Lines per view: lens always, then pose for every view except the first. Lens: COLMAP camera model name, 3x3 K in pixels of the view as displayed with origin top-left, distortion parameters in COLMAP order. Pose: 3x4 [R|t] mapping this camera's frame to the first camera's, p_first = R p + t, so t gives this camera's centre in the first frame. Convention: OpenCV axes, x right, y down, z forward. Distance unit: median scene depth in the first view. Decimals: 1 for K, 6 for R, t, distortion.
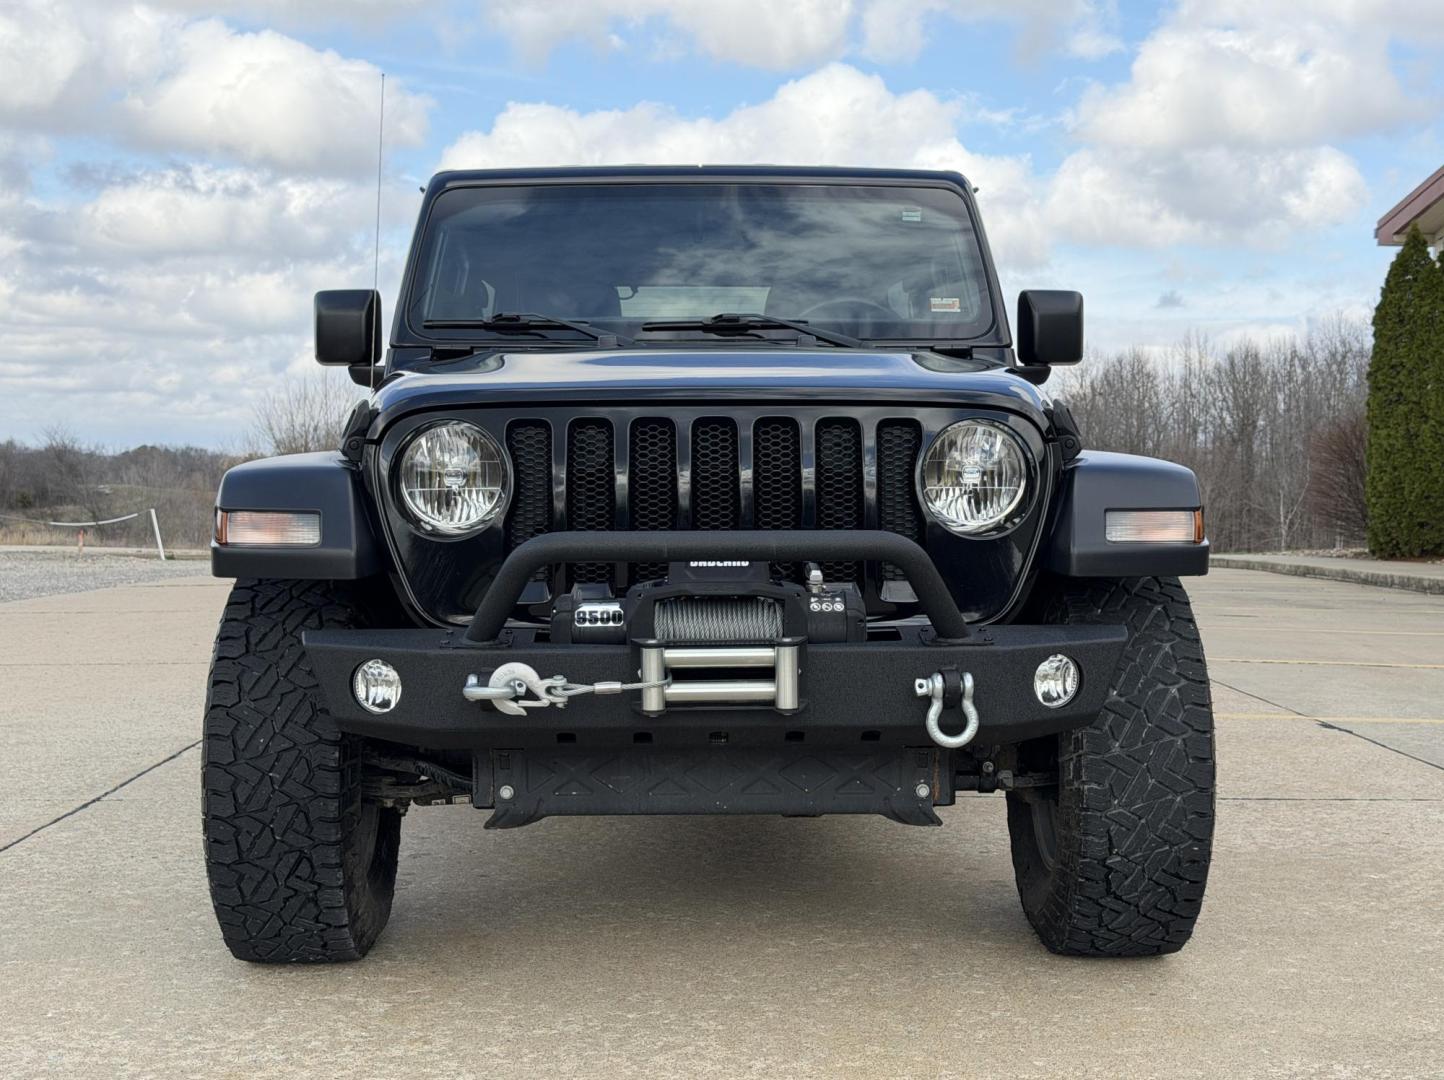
lens RADIAL K [[2060.2, 0, 731.6], [0, 2060.2, 542.4], [0, 0, 1]] dist [0.132434, 0.099798]
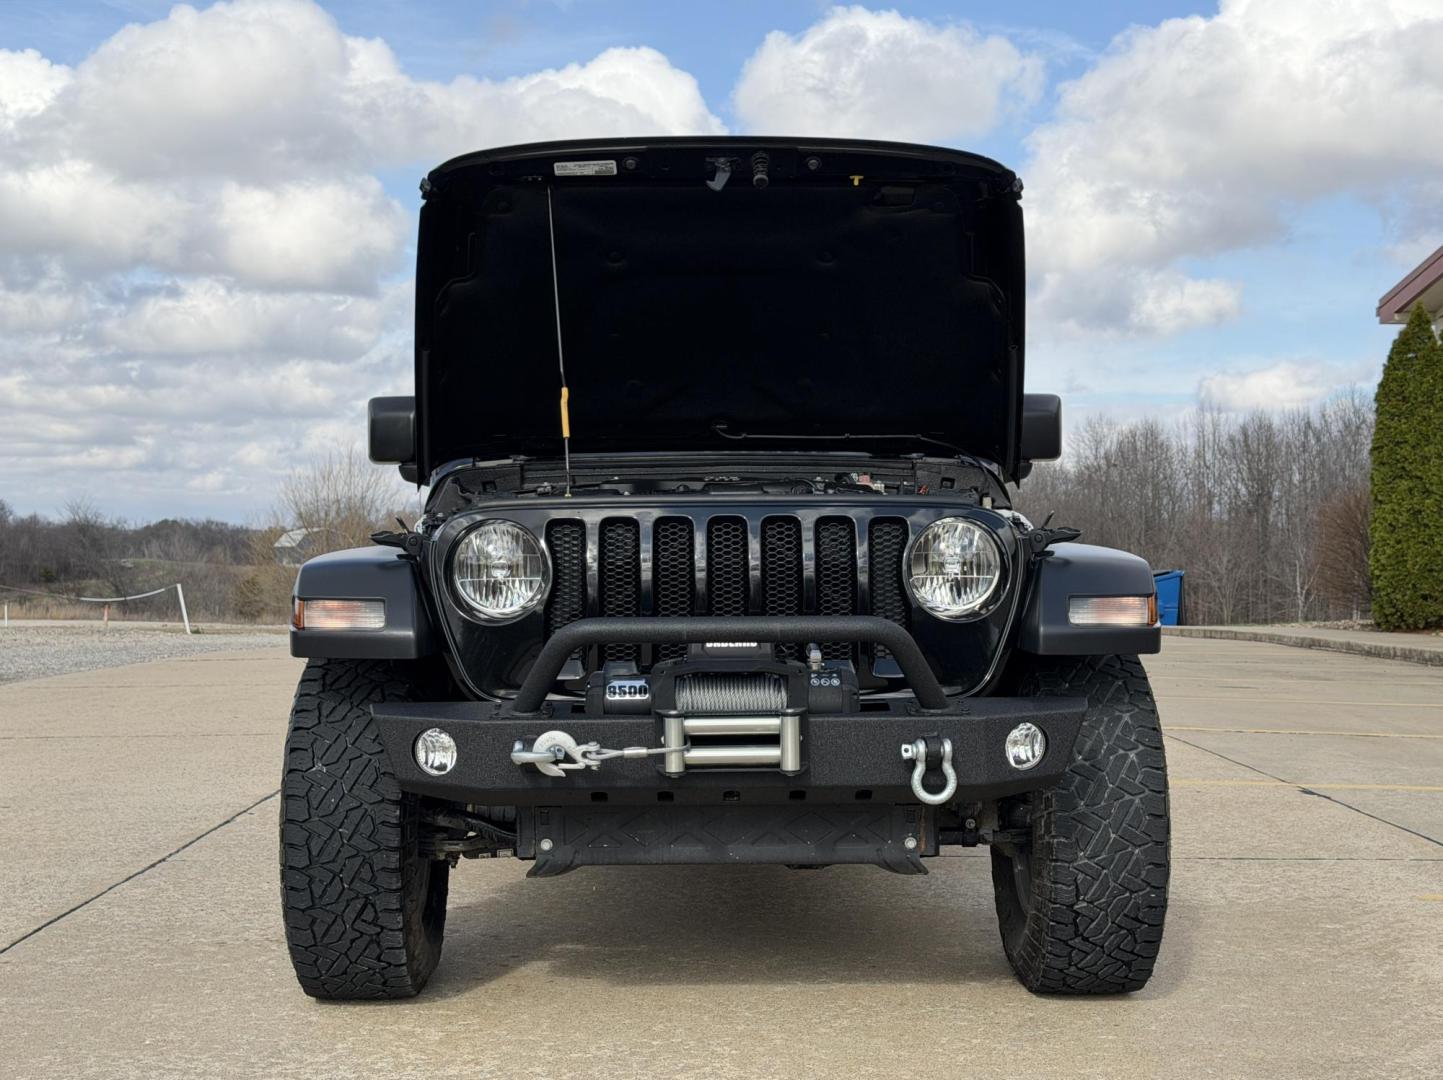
lens RADIAL K [[2043.5, 0, 721.5], [0, 2043.5, 540.0], [0, 0, 1]] dist [0.149583, -0.022213]
pose [[0.999911, -0.003288, -0.012925, 0.003193], [0.002819, 0.999342, -0.036152, -0.006269], [0.013036, 0.036112, 0.999263, -0.134127]]
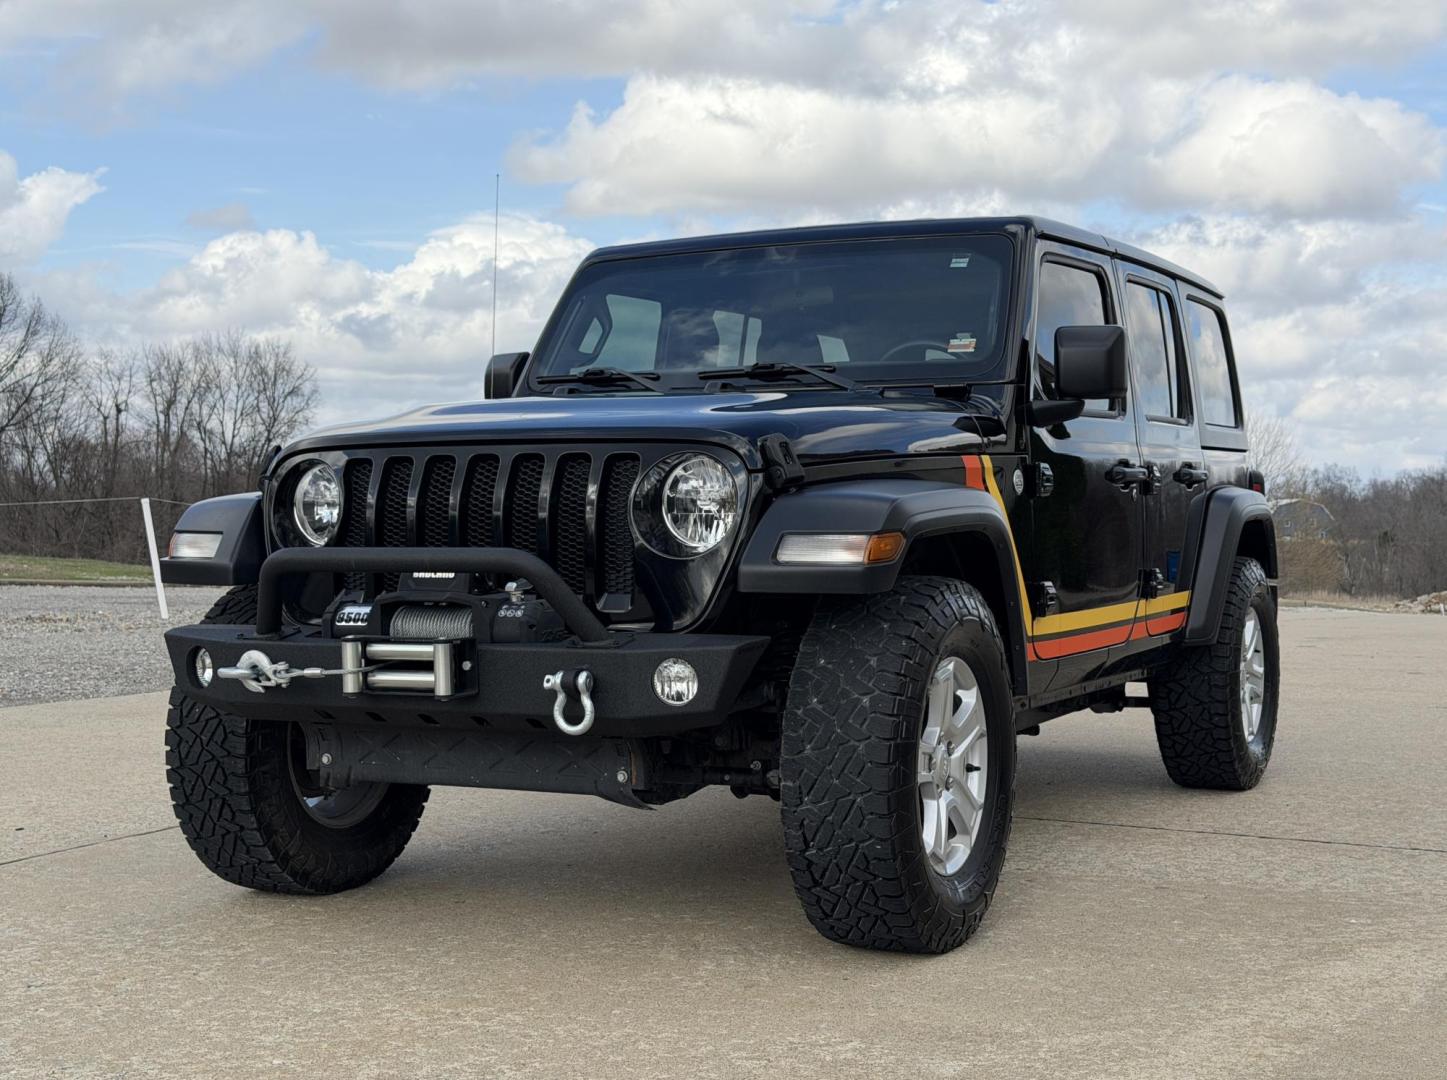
lens RADIAL K [[2049.1, 0, 723.5], [0, 2049.1, 540.0], [0, 0, 1]] dist [0.149583, -0.022213]
pose [[0.881401, 0.003466, -0.472355, 0.654544], [-0.014481, 0.999701, -0.019687, 0.010107], [0.472146, 0.024192, 0.881188, 0.018304]]
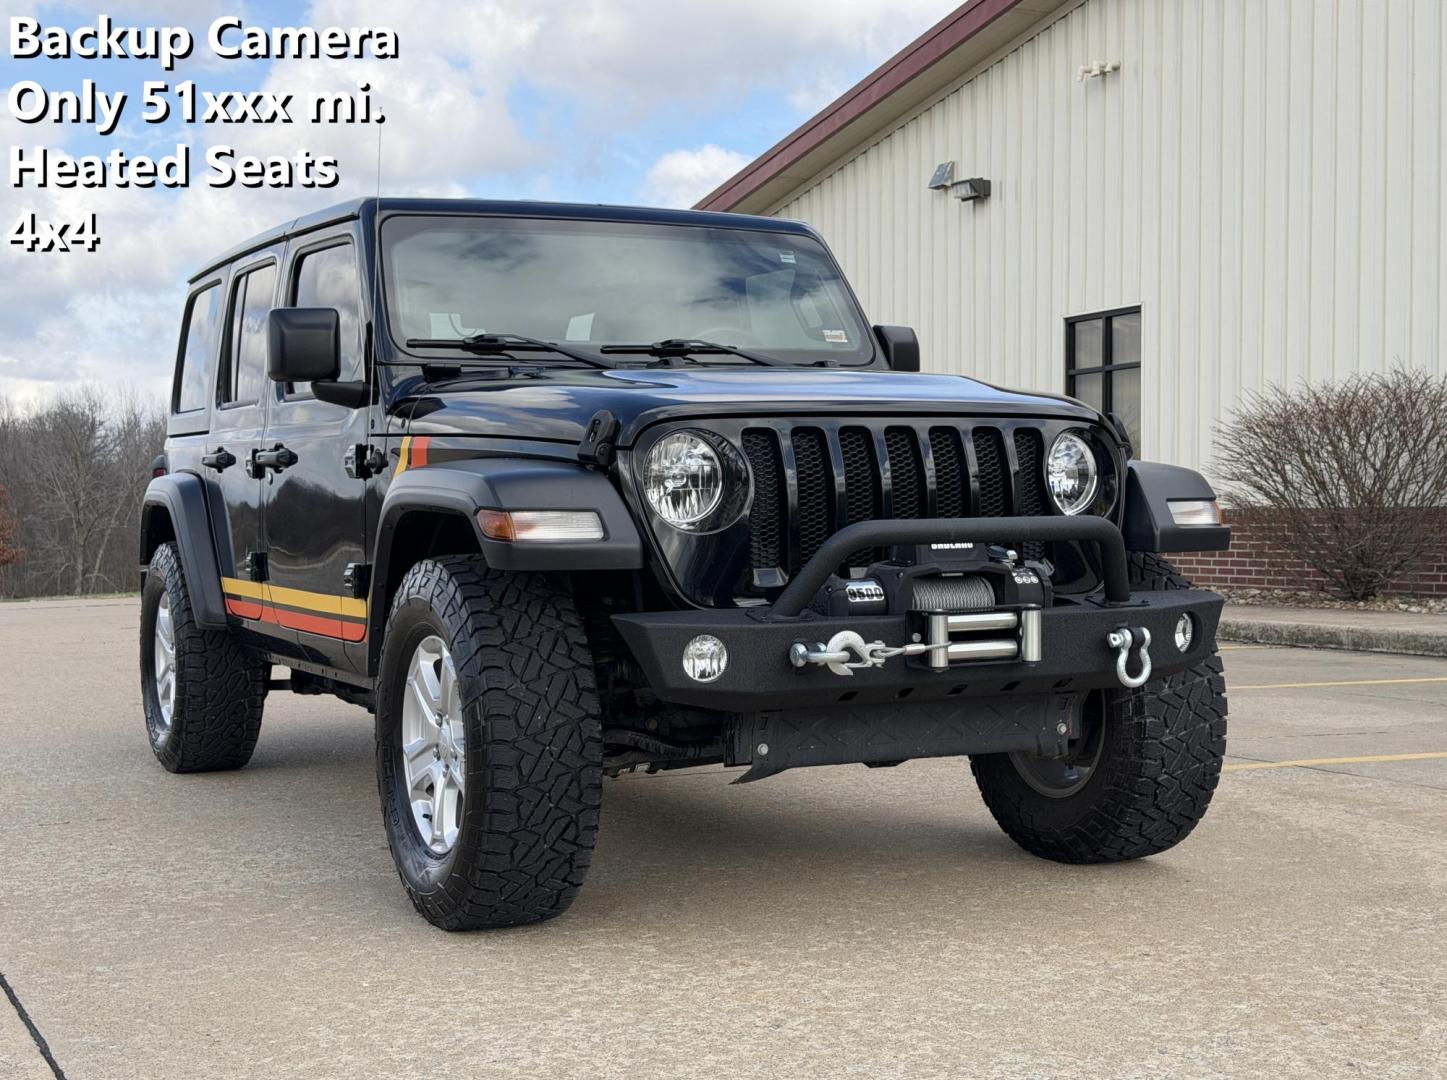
lens RADIAL K [[2049.1, 0, 723.5], [0, 2049.1, 540.0], [0, 0, 1]] dist [0.149583, -0.022213]
pose [[0.909732, -0.020098, 0.414710, -0.576208], [0.027100, 0.999572, -0.011007, 0.015126], [-0.414311, 0.021252, 0.909887, -0.036069]]
